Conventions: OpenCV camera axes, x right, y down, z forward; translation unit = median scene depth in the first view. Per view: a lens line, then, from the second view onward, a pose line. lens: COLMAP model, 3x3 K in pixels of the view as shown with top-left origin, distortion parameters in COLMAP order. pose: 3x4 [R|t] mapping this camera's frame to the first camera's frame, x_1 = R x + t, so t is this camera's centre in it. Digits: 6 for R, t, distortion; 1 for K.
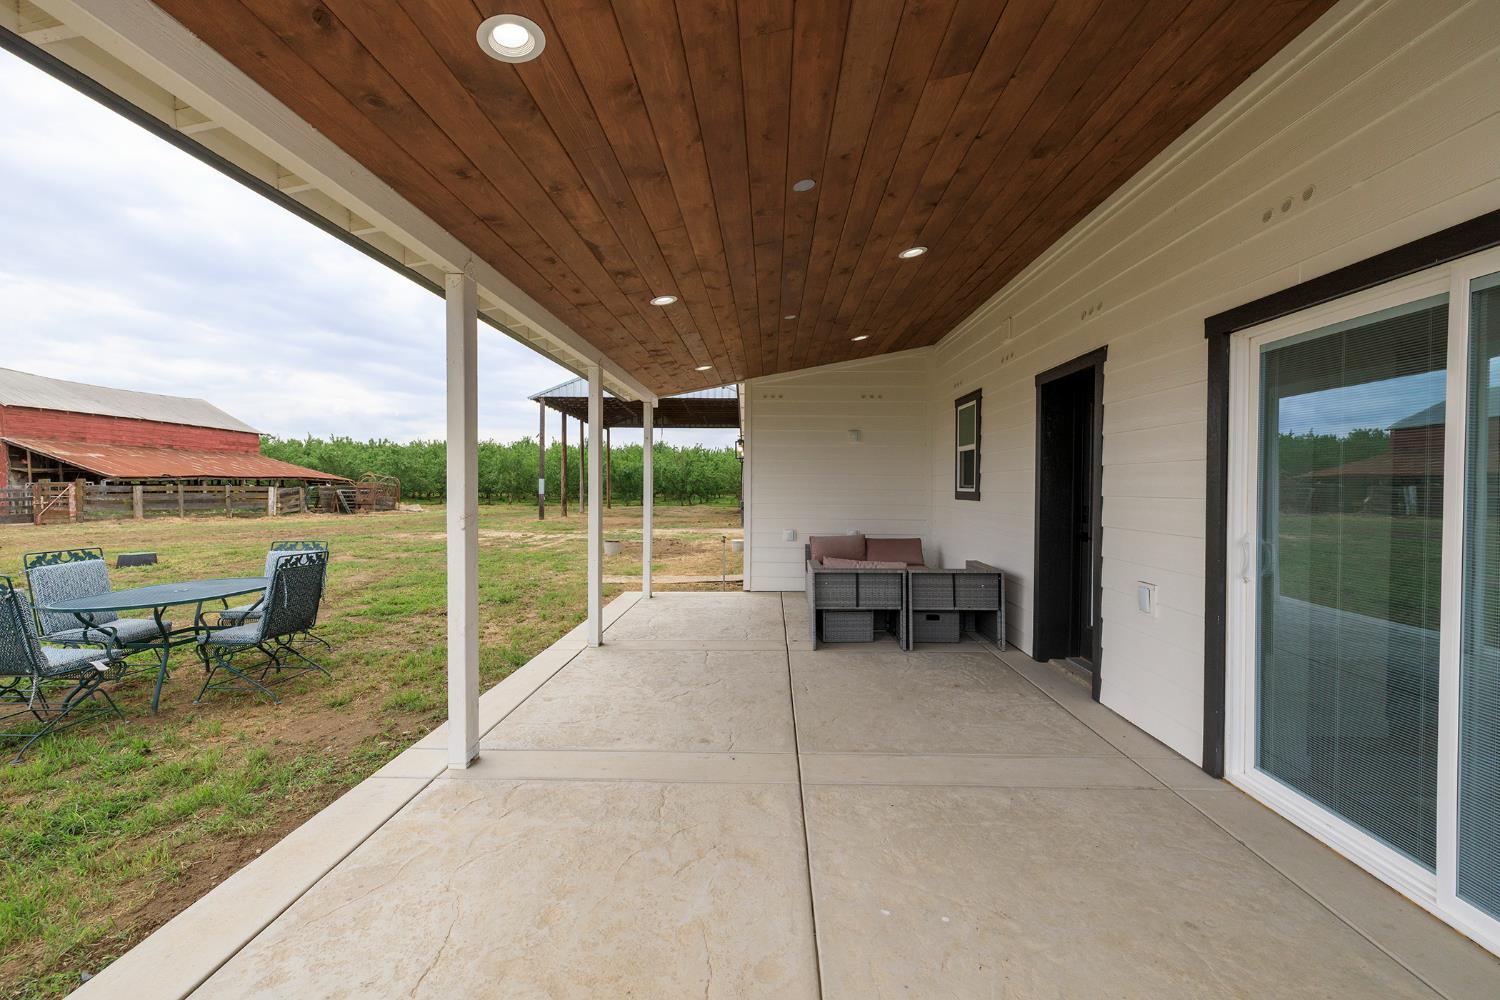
lens RADIAL K [[641.0, 0, 750.0], [0, 641.0, 500.0], [0, 0, 1]] dist [0.002253, 0.000607]
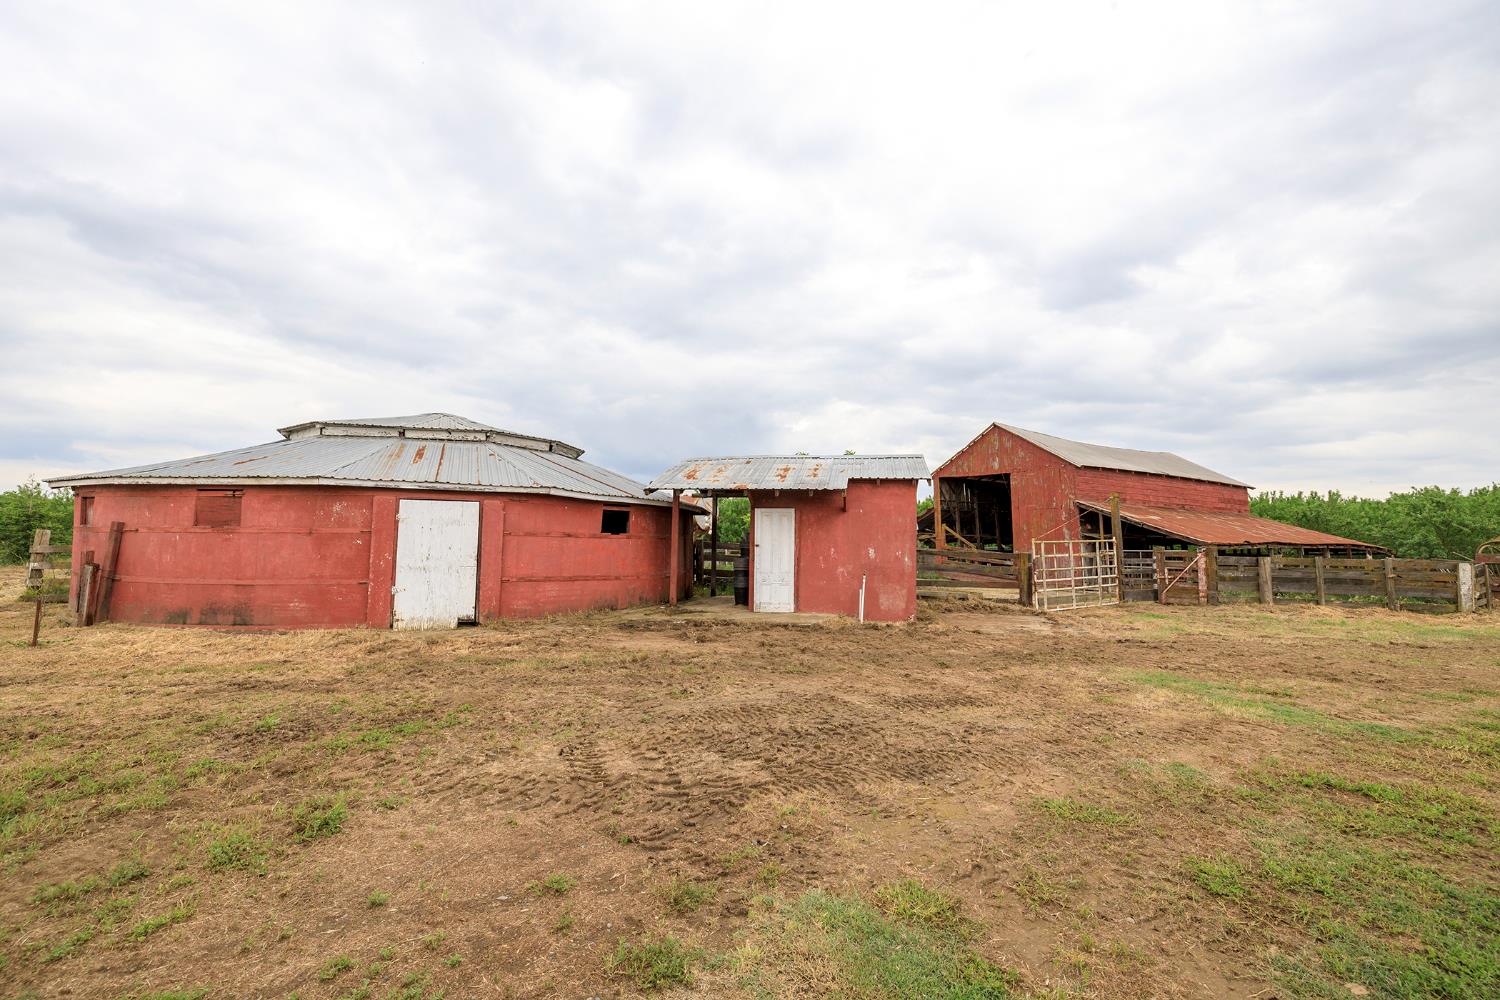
lens RADIAL K [[625.3, 0, 739.3], [0, 625.3, 494.7], [0, 0, 1]] dist [-0.002598, 0.000229]
pose [[0.479049, -0.059117, -0.875795, -0.597213], [-0.036963, 0.995486, -0.087414, -0.008594], [0.877010, 0.074247, 0.474701, 0.144541]]
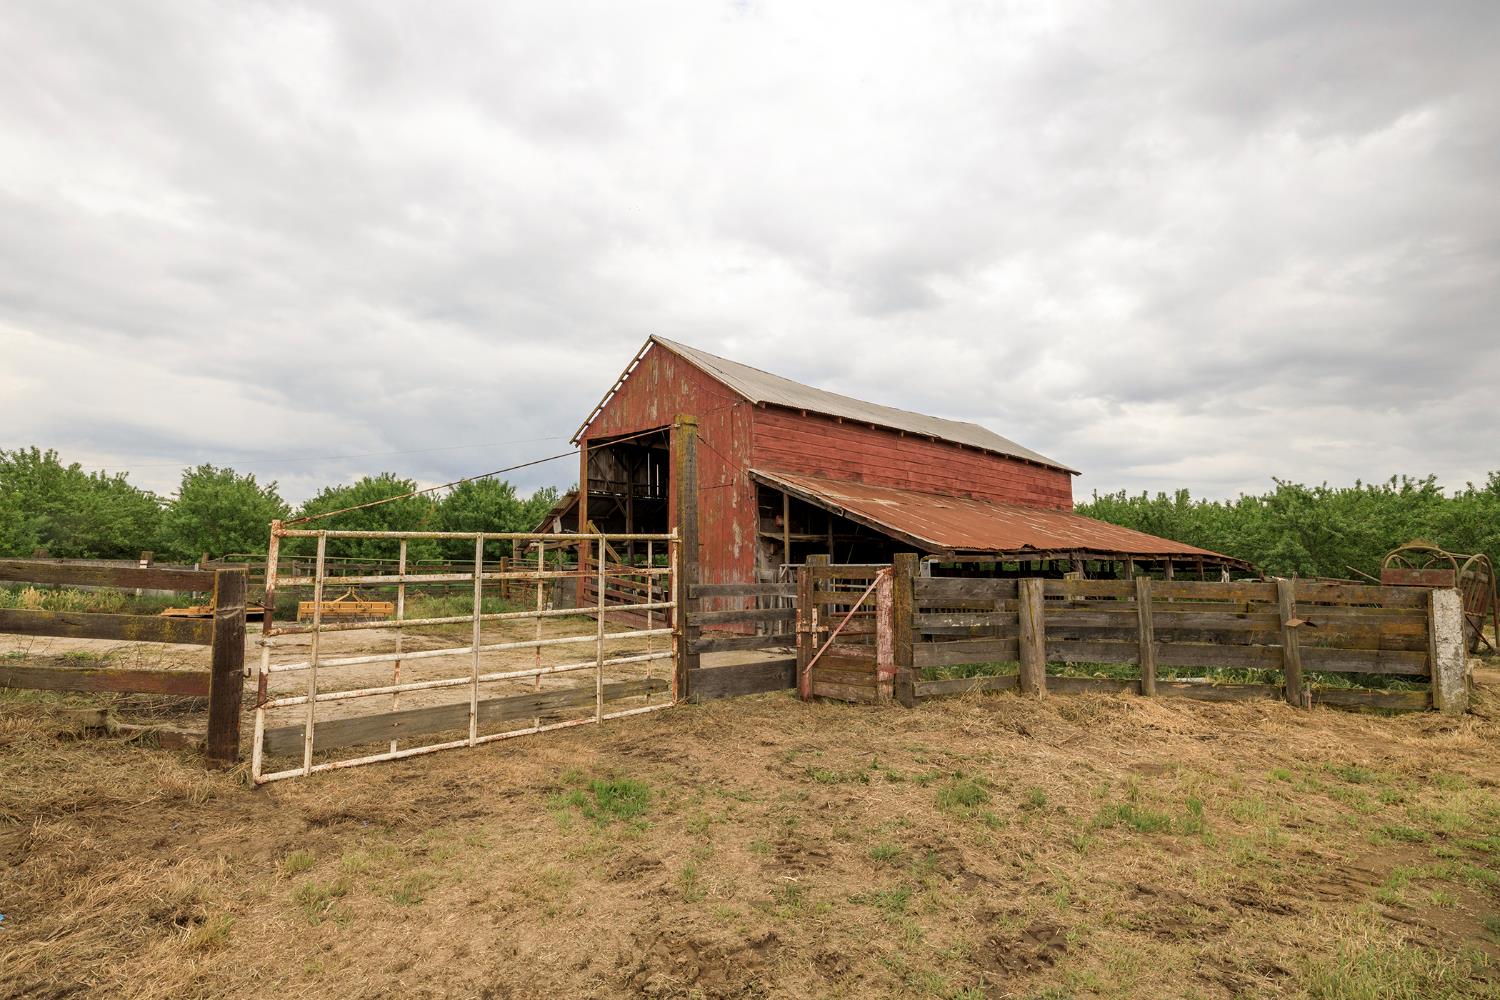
lens RADIAL K [[676.0, 0, 755.8], [0, 676.0, 494.6], [0, 0, 1]] dist [-0.001725, -0.000124]
pose [[0.641558, -0.068255, -0.764032, -0.764513], [-0.031929, 0.992794, -0.115502, -0.019746], [0.766410, 0.098496, 0.634755, 0.675127]]
